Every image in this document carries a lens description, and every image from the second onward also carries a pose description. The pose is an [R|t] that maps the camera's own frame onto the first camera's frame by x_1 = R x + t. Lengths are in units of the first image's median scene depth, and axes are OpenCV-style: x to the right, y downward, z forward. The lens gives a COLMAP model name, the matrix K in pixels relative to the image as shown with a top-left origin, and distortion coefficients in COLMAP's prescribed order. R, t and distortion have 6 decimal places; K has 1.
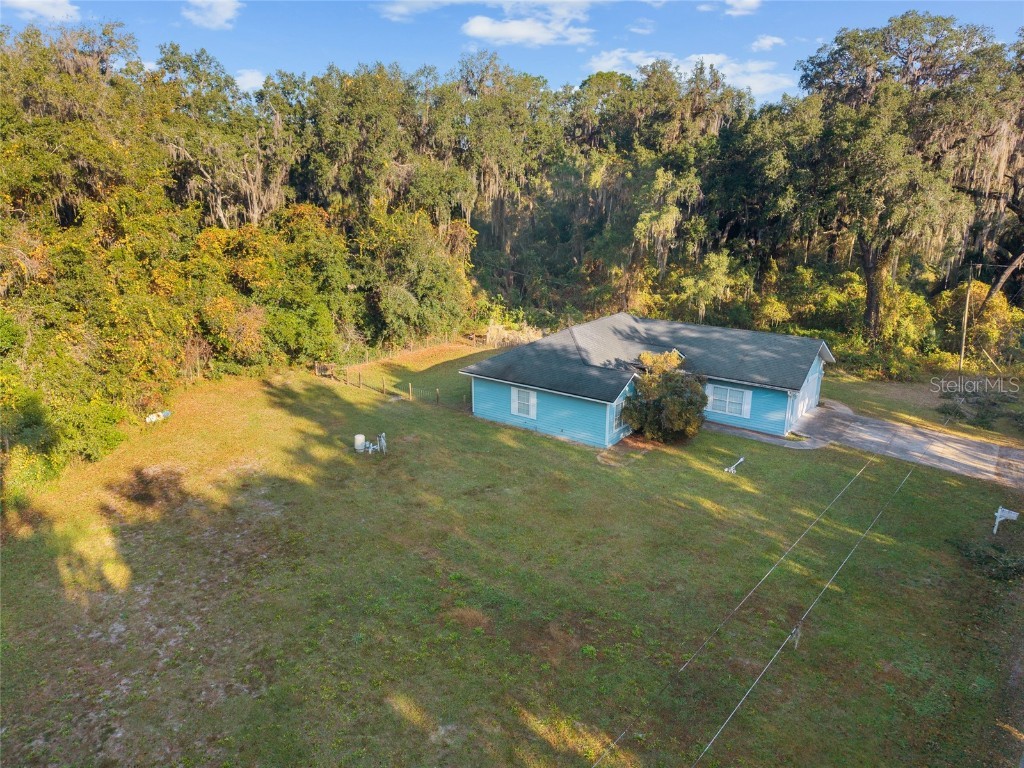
lens RADIAL K [[699.4, 0, 507.6], [0, 699.4, 389.4], [0, 0, 1]] dist [0.012546, -0.004707]
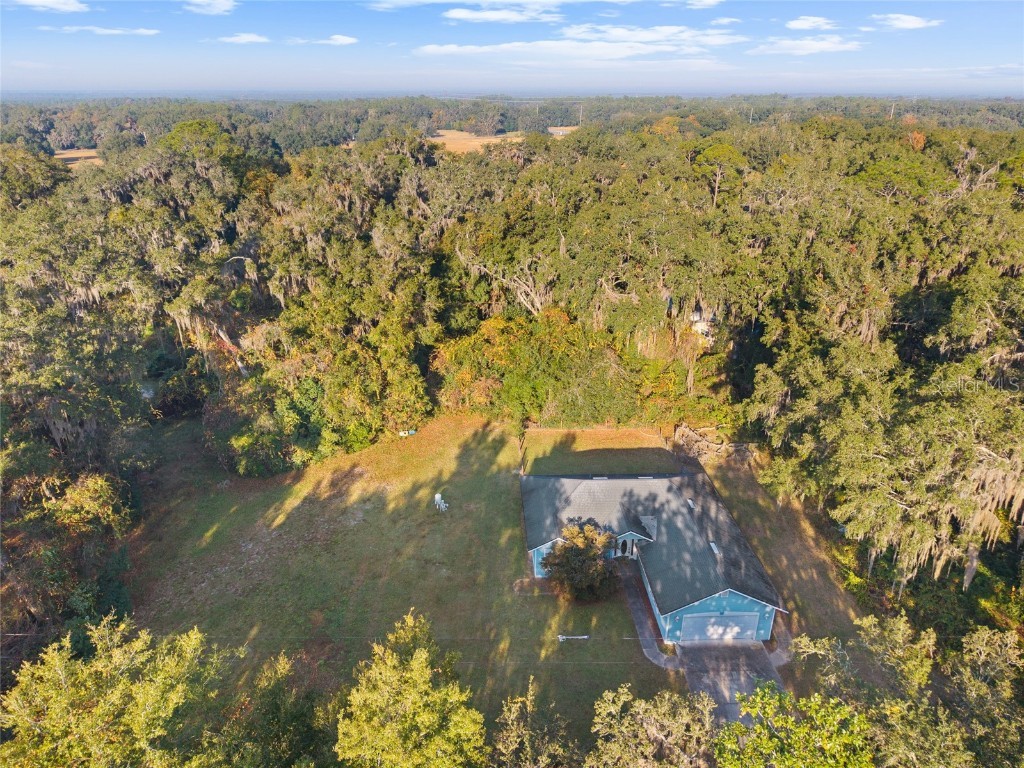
lens RADIAL K [[699.4, 0, 516.6], [0, 699.4, 382.1], [0, 0, 1]] dist [0.012546, -0.004707]
pose [[0.614893, 0.323416, -0.719242, 0.734167], [-0.209770, 0.946257, 0.246160, -0.457902], [0.760200, -0.000487, 0.649689, 0.020771]]
